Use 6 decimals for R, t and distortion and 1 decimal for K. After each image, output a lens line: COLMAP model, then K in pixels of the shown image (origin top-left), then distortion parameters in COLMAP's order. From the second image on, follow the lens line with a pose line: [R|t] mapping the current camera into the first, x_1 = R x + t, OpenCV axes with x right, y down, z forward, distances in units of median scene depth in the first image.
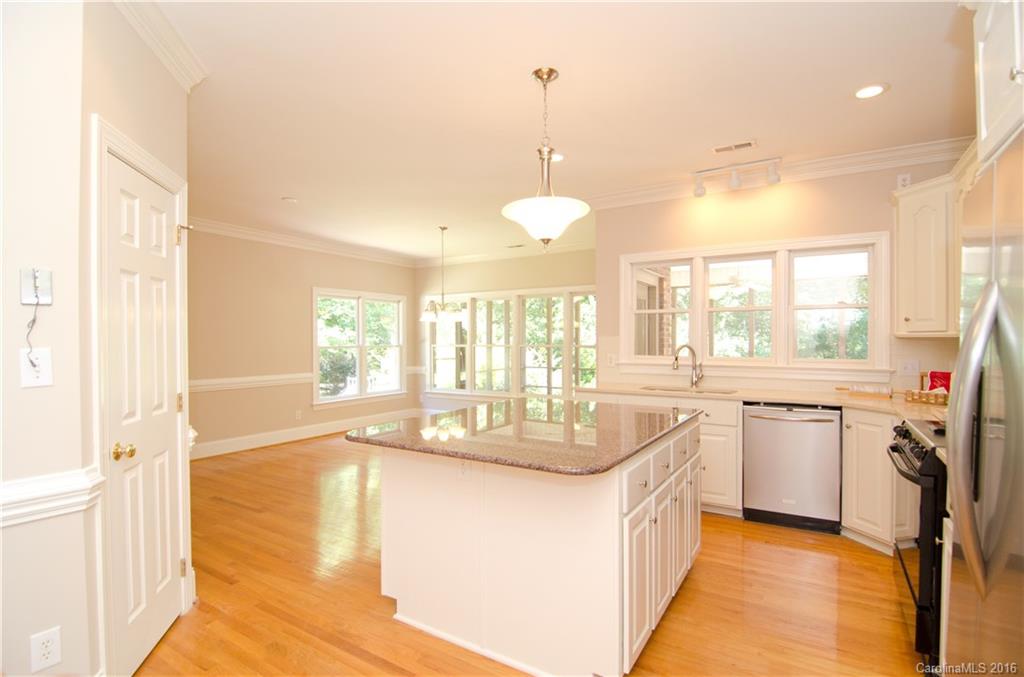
lens RADIAL K [[491.4, 0, 510.1], [0, 491.4, 341.9], [0, 0, 1]] dist [-0.012810, -0.000712]
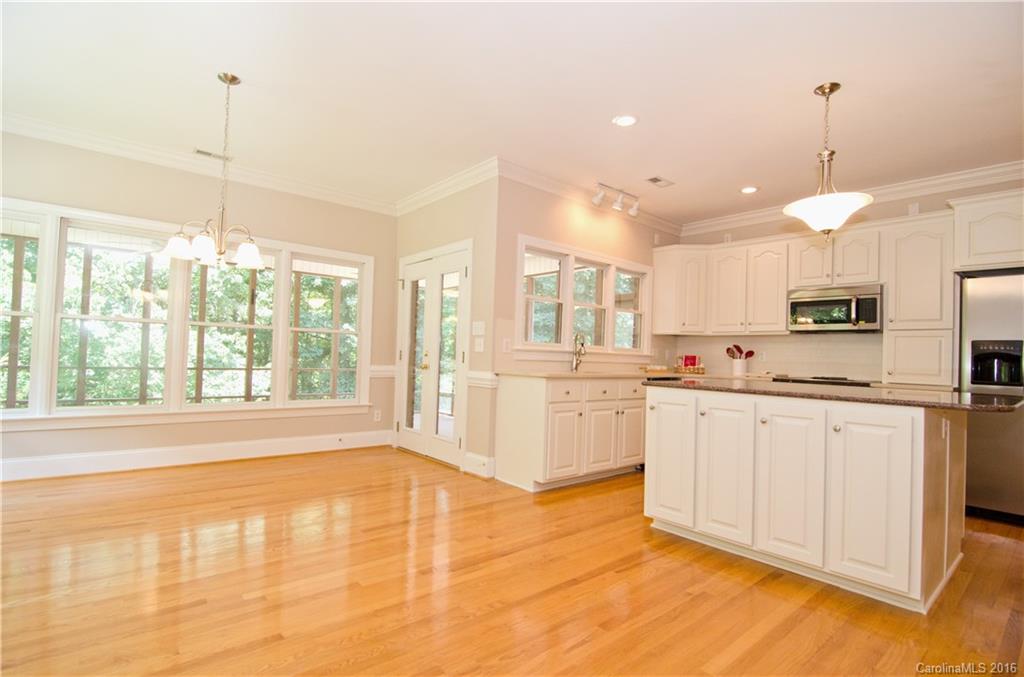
lens RADIAL K [[491.4, 0, 510.1], [0, 491.4, 341.9], [0, 0, 1]] dist [-0.012810, -0.000712]
pose [[0.303765, 0.038149, 0.951983, -0.730439], [-0.031903, 0.999045, -0.029855, 0.063430], [-0.952213, -0.021302, 0.304692, 0.806027]]
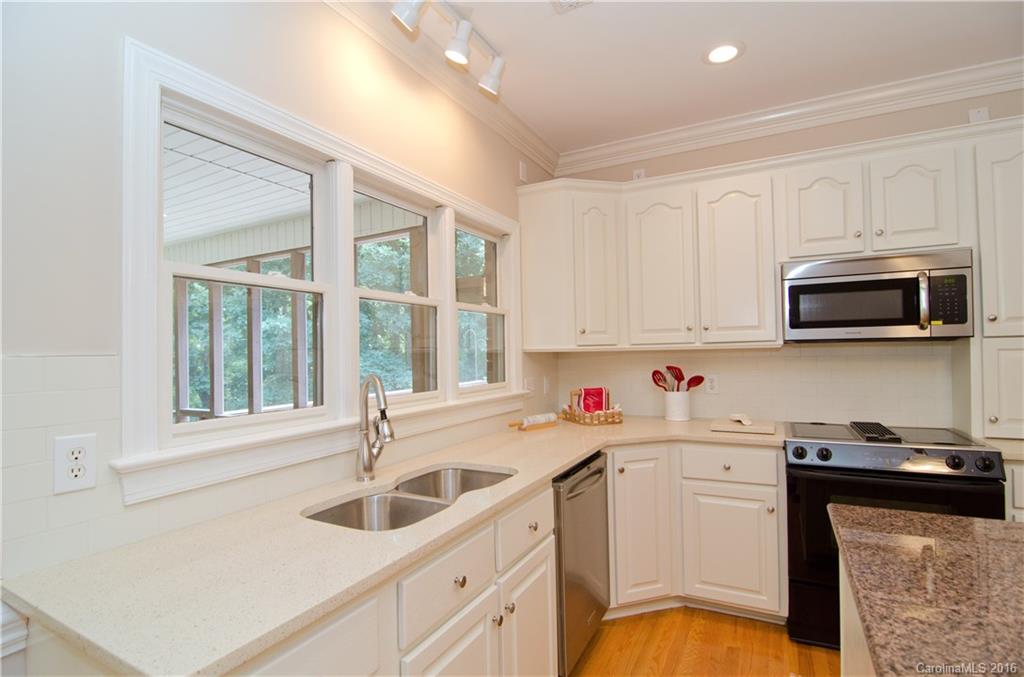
lens RADIAL K [[491.4, 0, 510.1], [0, 491.4, 341.9], [0, 0, 1]] dist [-0.012810, -0.000712]
pose [[-0.061709, 0.020719, 0.997879, -0.039272], [0.023135, 0.999546, -0.019323, -0.010557], [-0.997826, 0.021893, -0.062160, 0.907381]]
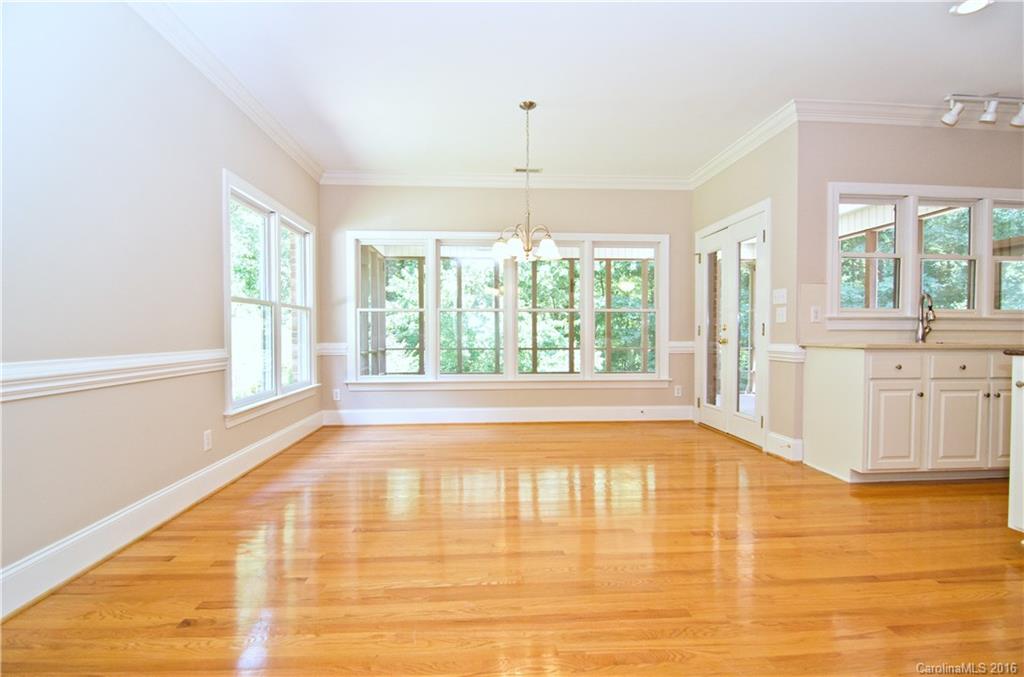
lens RADIAL K [[491.4, 0, 510.1], [0, 491.4, 341.9], [0, 0, 1]] dist [-0.012810, -0.000712]
pose [[0.810800, -0.009910, 0.585239, -0.731139], [-0.000246, 0.999851, 0.017272, 0.076270], [-0.585323, -0.014148, 0.810677, 0.727862]]
